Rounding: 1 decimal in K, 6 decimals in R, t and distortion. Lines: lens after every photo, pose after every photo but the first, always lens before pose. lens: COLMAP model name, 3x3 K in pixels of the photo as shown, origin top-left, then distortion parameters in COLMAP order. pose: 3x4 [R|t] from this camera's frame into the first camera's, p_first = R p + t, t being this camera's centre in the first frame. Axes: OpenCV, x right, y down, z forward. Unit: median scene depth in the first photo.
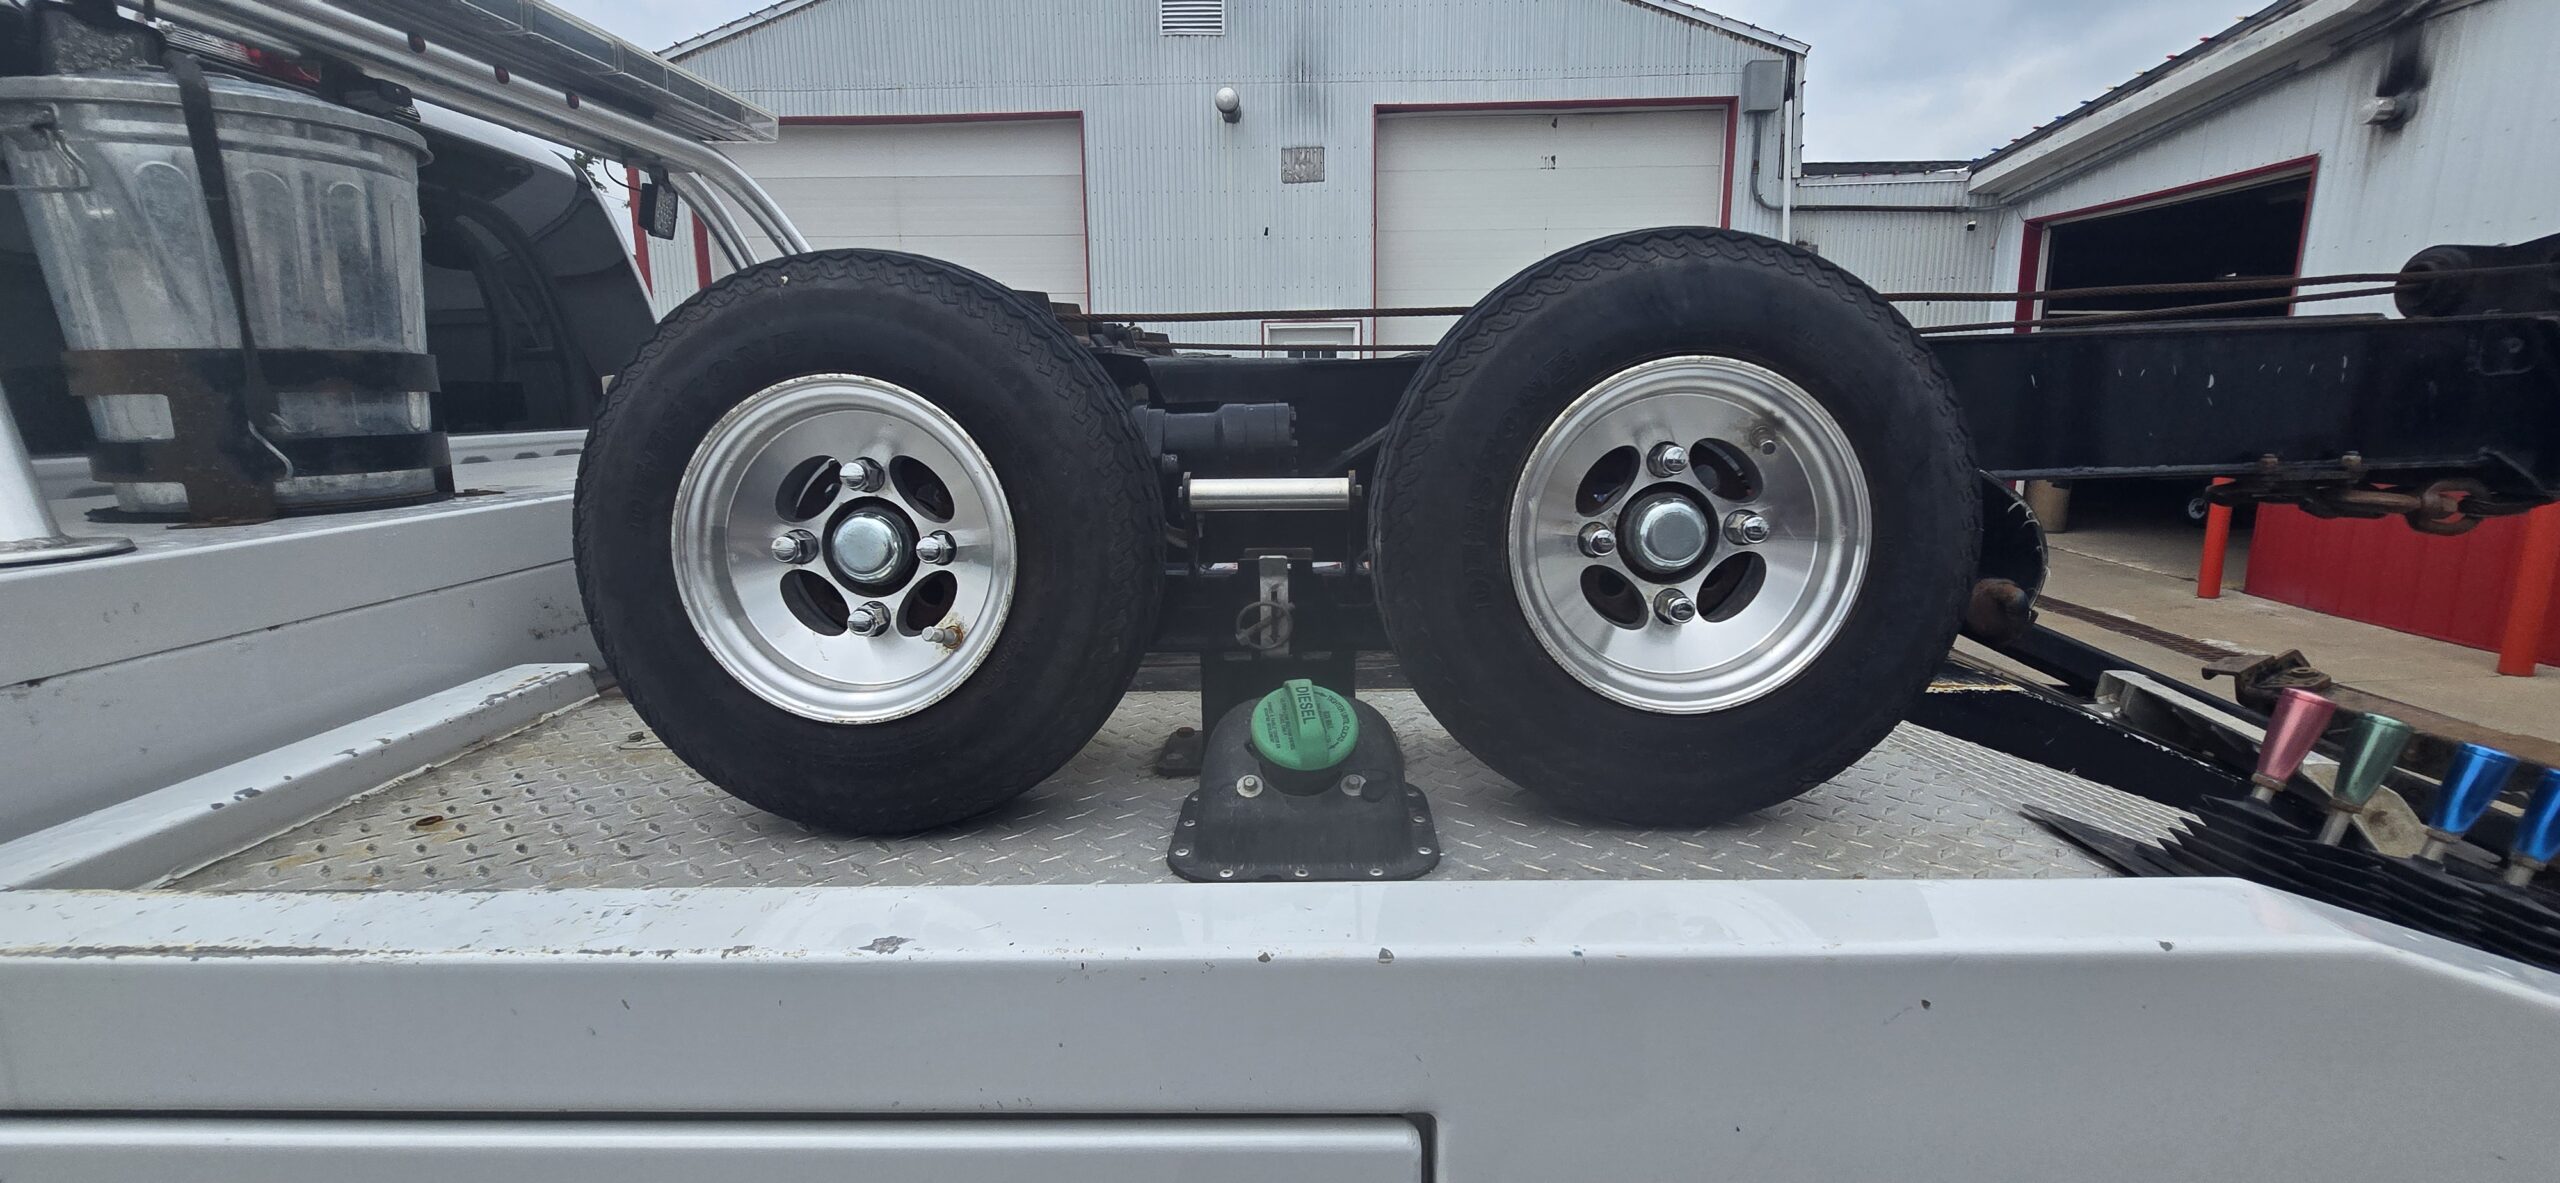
lens RADIAL K [[1043.6, 0, 1294.2], [0, 1043.6, 581.3], [0, 0, 1]] dist [-0.003624, 0.000550]
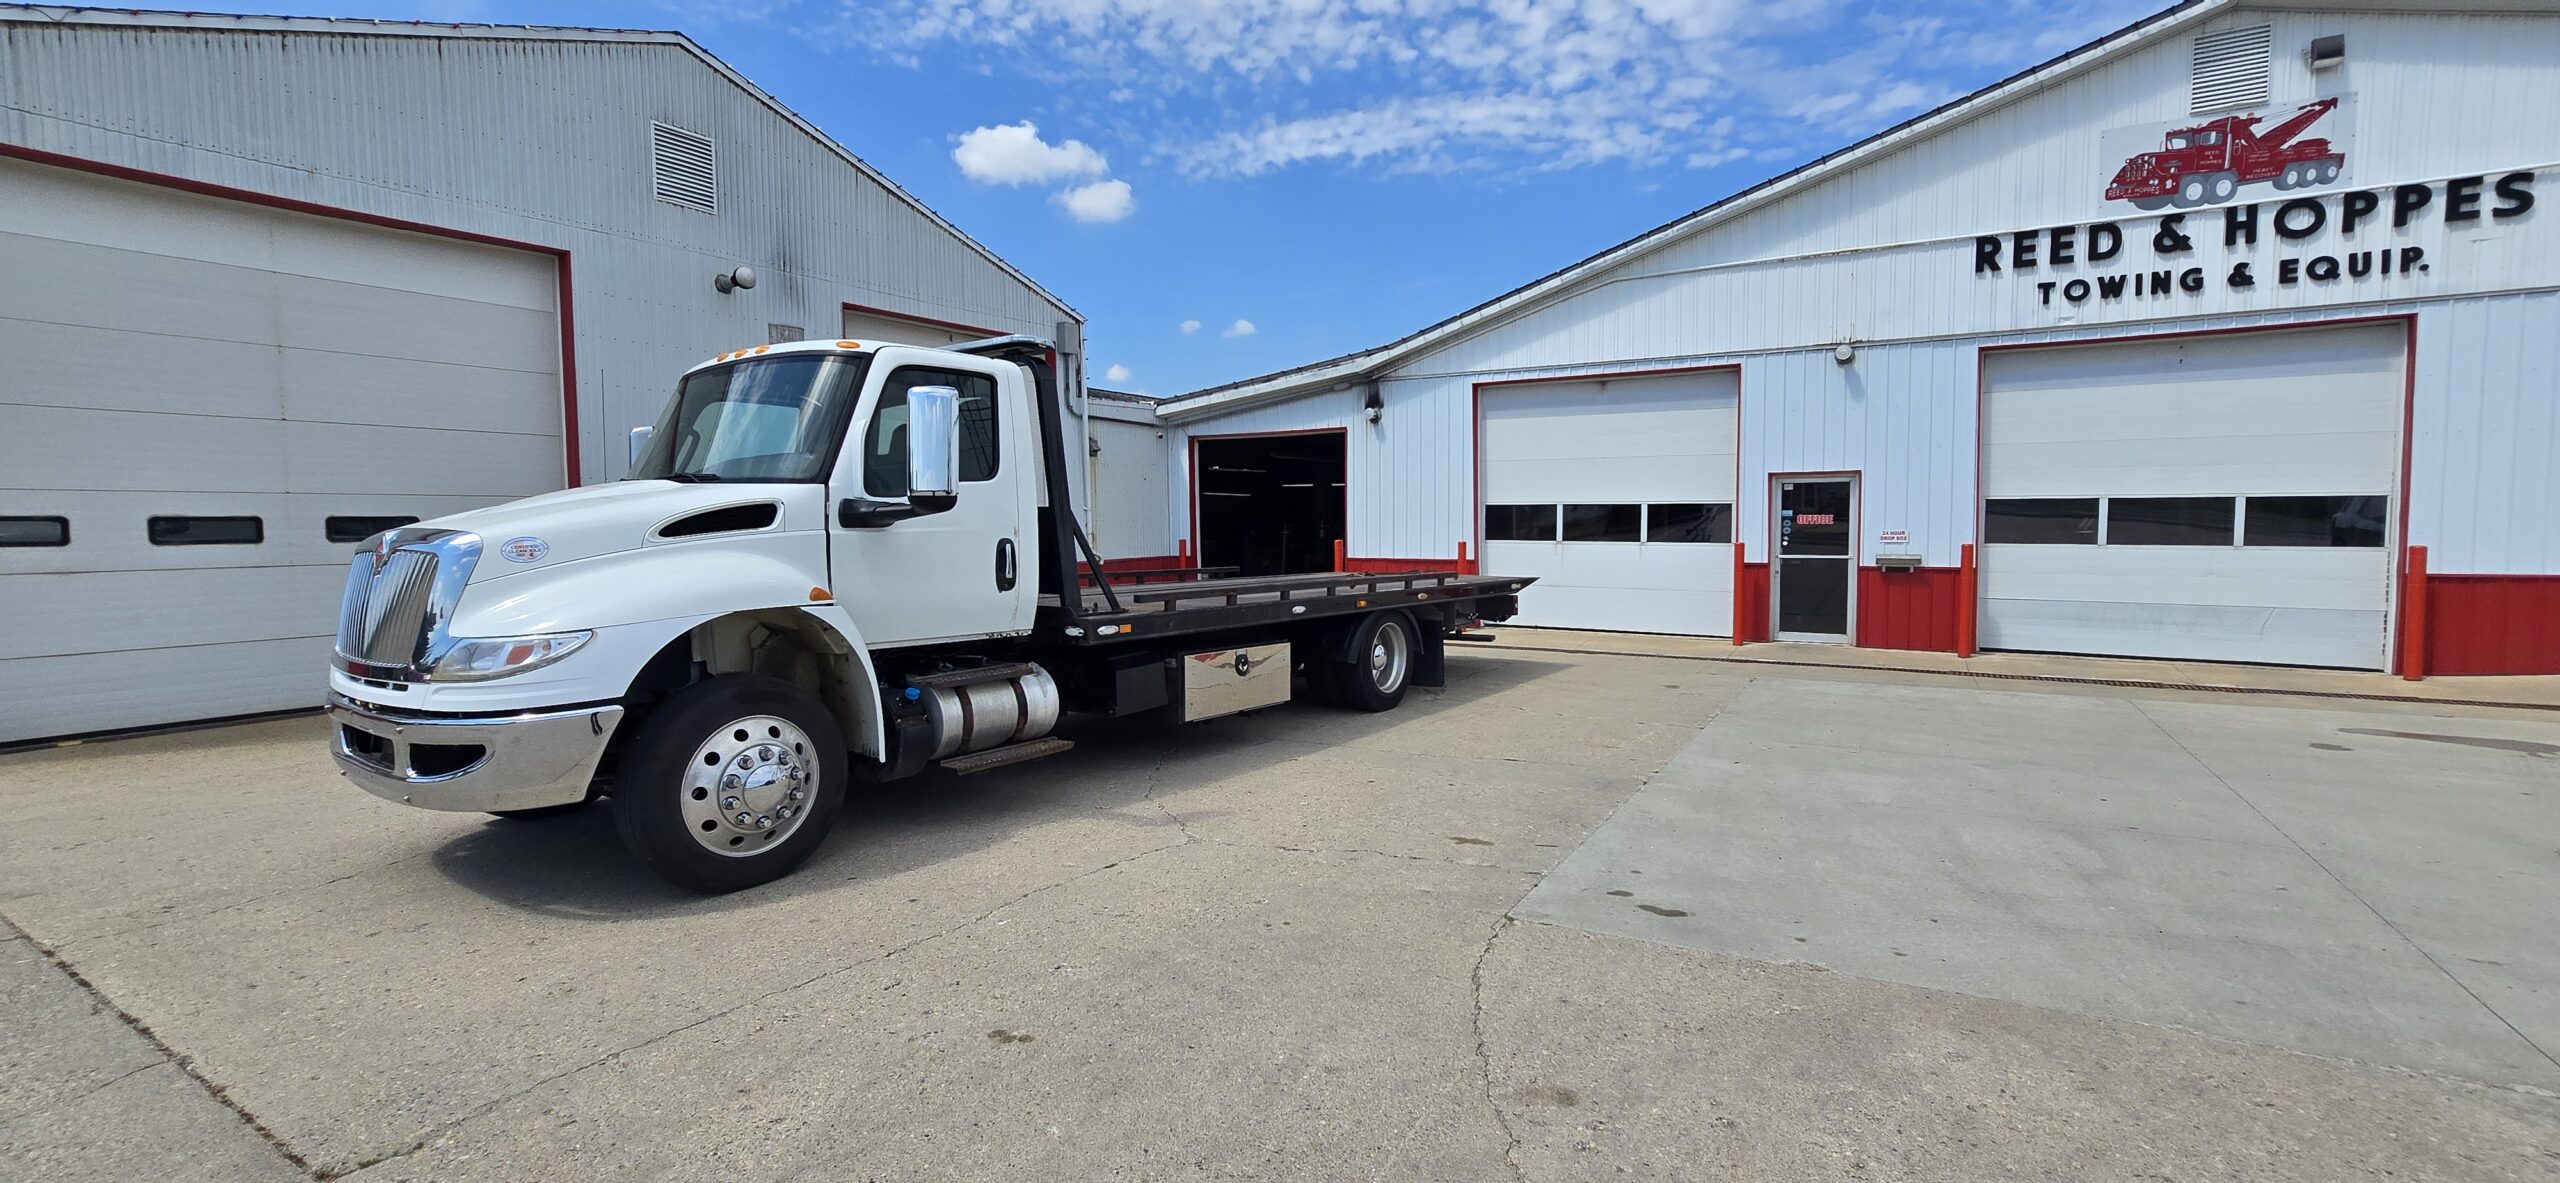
lens RADIAL K [[1043.6, 0, 1286.0], [0, 1043.6, 588.6], [0, 0, 1]] dist [-0.003624, 0.000550]
pose [[0.493160, -0.057572, 0.868032, -0.745087], [0.169666, 0.985012, -0.031063, -0.007171], [-0.853233, 0.162594, 0.495536, 0.021236]]
